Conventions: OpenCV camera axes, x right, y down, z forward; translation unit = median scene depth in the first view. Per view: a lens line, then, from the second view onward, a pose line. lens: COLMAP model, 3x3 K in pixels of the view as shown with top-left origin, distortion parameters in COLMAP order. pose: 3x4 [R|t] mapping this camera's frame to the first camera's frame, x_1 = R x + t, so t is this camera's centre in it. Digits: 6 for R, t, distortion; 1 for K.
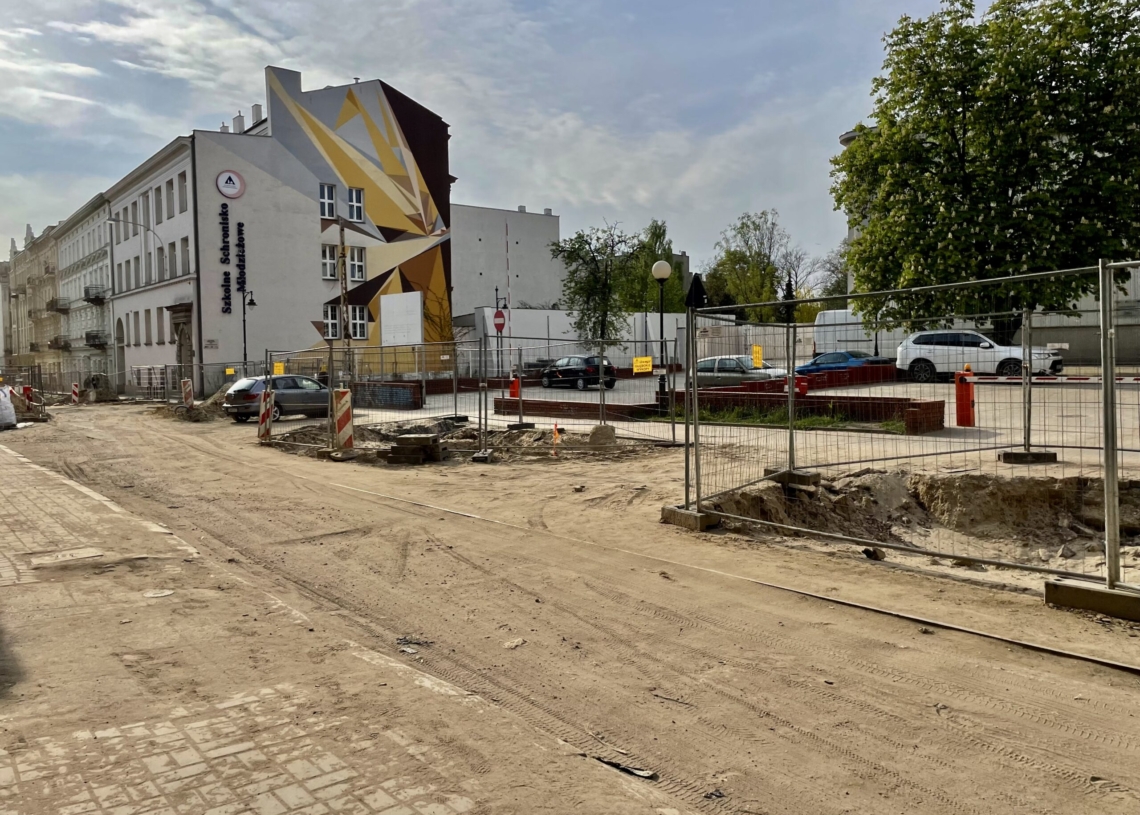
lens RADIAL K [[896.8, 0, 605.4], [0, 896.8, 391.5], [0, 0, 1]] dist [0.084502, -0.130214]
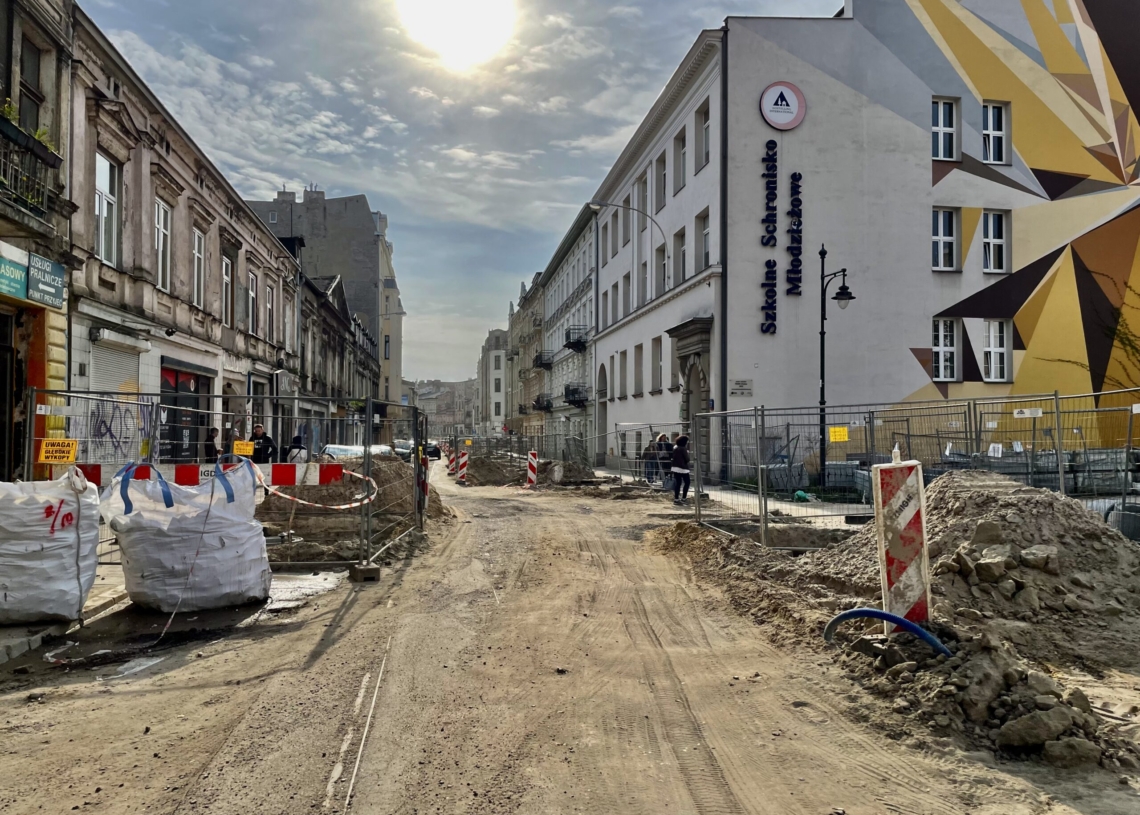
lens RADIAL K [[896.8, 0, 605.4], [0, 896.8, 391.5], [0, 0, 1]] dist [0.084502, -0.130214]
pose [[0.883054, -0.001613, -0.469268, -0.226166], [-0.036415, 0.996743, -0.071952, -0.006428], [0.467856, 0.080626, 0.880119, 0.428991]]
